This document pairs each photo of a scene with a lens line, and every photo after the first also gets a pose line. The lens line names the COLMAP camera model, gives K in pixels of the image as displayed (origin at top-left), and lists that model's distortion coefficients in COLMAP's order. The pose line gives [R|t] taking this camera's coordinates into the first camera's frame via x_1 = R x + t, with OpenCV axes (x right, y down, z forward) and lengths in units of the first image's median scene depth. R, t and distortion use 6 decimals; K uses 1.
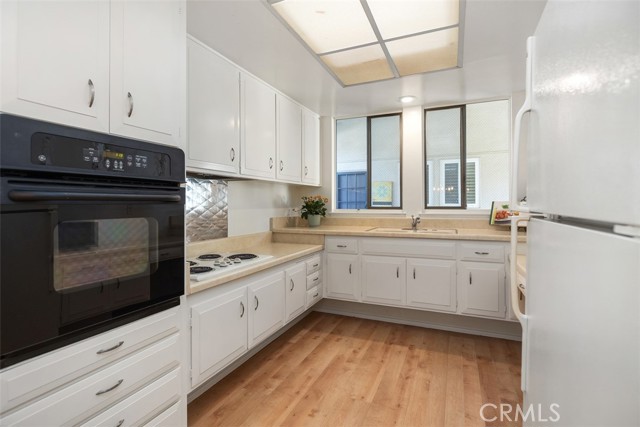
lens RADIAL K [[309.9, 0, 323.5], [0, 309.9, 203.5], [0, 0, 1]] dist [-0.010254, 0.000006]
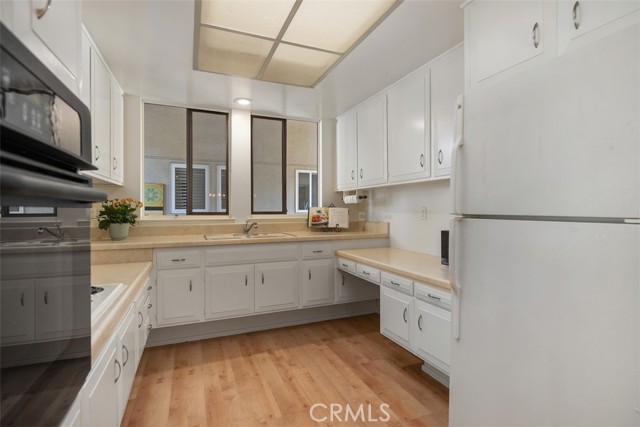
lens RADIAL K [[309.9, 0, 324.6], [0, 309.9, 211.1], [0, 0, 1]] dist [-0.010254, 0.000006]
pose [[0.683984, -0.001382, 0.729496, -0.285031], [-0.003249, 0.999983, 0.004940, 0.001794], [-0.729490, -0.005749, 0.683967, 0.158187]]
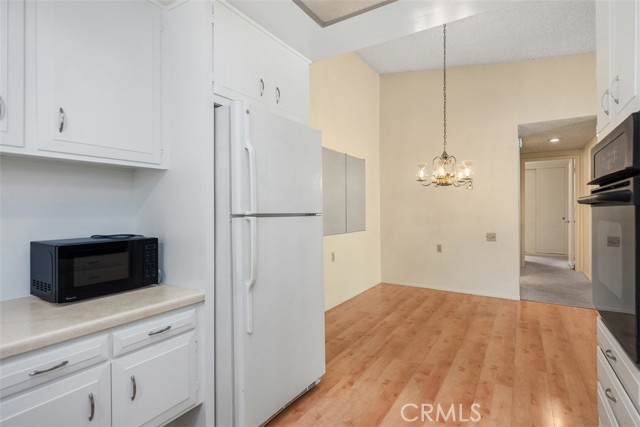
lens RADIAL K [[309.9, 0, 324.6], [0, 309.9, 212.4], [0, 0, 1]] dist [-0.010254, 0.000006]
pose [[-0.988864, 0.004917, 0.148738, 0.025258], [0.005849, 0.999966, 0.005834, 0.003474], [-0.148704, 0.006639, -0.988859, 0.851348]]
